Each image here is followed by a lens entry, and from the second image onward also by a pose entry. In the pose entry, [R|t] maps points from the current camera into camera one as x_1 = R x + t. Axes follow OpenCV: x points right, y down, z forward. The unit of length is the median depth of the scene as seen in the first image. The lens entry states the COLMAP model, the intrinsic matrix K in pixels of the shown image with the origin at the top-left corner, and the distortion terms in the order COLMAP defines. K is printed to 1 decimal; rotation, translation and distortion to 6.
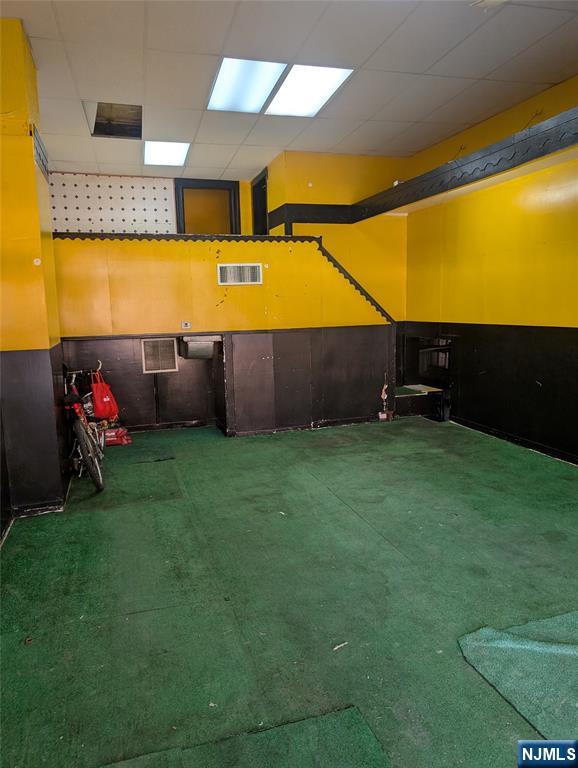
lens RADIAL K [[552.4, 0, 279.7], [0, 552.4, 382.1], [0, 0, 1]] dist [0.010607, -0.026401]
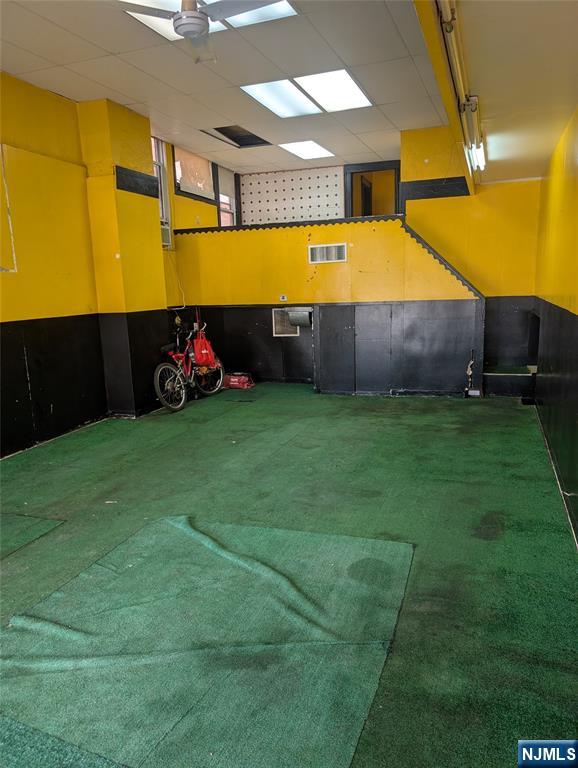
lens RADIAL K [[558.5, 0, 289.0], [0, 558.5, 384.0], [0, 0, 1]] dist [0.075431, -0.173168]
pose [[0.805017, 0.104288, -0.584013, 0.732349], [-0.072426, 0.994340, 0.077727, -0.011979], [0.588814, -0.020274, 0.808014, -0.000983]]
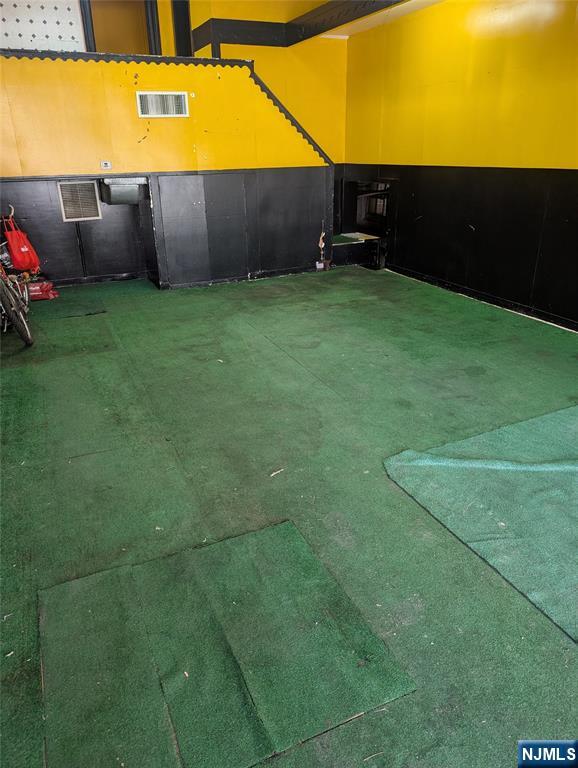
lens RADIAL K [[551.6, 0, 286.1], [0, 551.6, 386.1], [0, 0, 1]] dist [0.003387, -0.011687]
pose [[0.992474, -0.040475, 0.115573, 0.005276], [0.009029, 0.965414, 0.260566, 0.017003], [-0.122122, -0.257561, 0.958514, 0.004759]]
